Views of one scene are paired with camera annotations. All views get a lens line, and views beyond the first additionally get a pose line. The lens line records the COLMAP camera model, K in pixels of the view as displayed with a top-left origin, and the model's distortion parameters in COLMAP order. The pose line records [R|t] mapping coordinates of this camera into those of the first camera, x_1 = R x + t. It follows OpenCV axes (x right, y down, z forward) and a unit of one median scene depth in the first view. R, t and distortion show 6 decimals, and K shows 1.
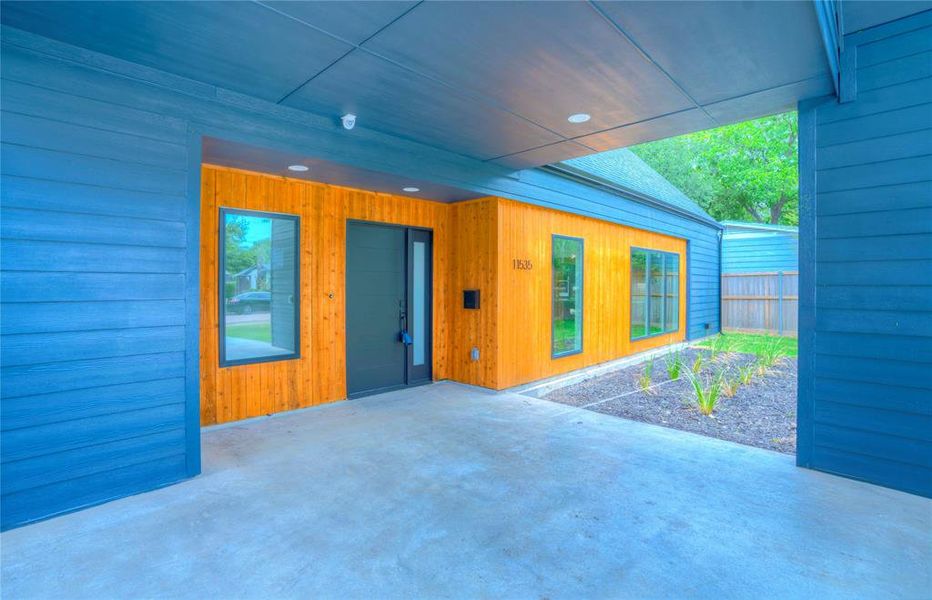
lens RADIAL K [[431.3, 0, 466.6], [0, 431.3, 285.3], [0, 0, 1]] dist [0.000028, -0.000003]
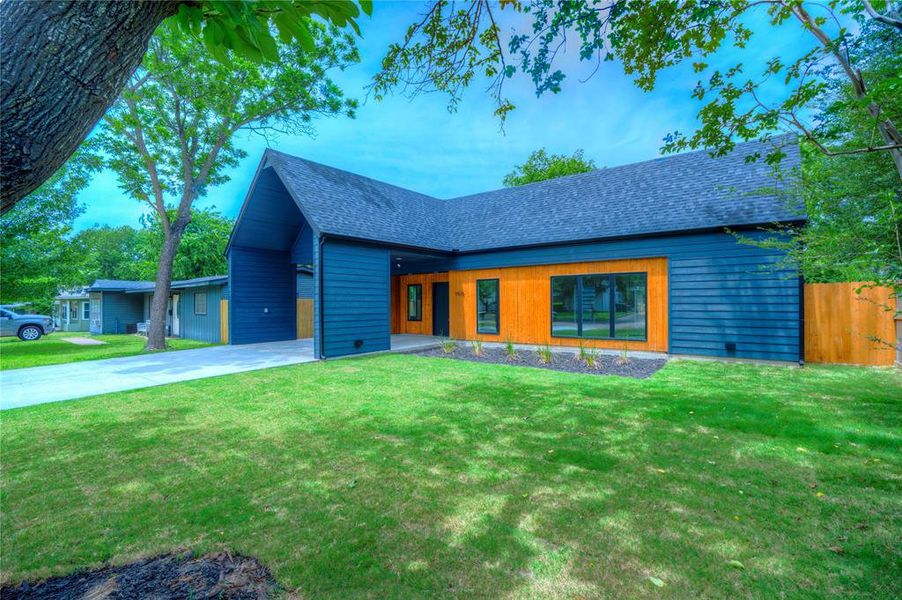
lens RADIAL K [[419.2, 0, 449.7], [0, 419.2, 299.1], [0, 0, 1]] dist [-0.059854, 0.021178]
pose [[0.139035, -0.011046, -0.990226, 2.628040], [0.004558, 0.999934, -0.010514, 0.011214], [0.990277, -0.003052, 0.139077, 0.578655]]
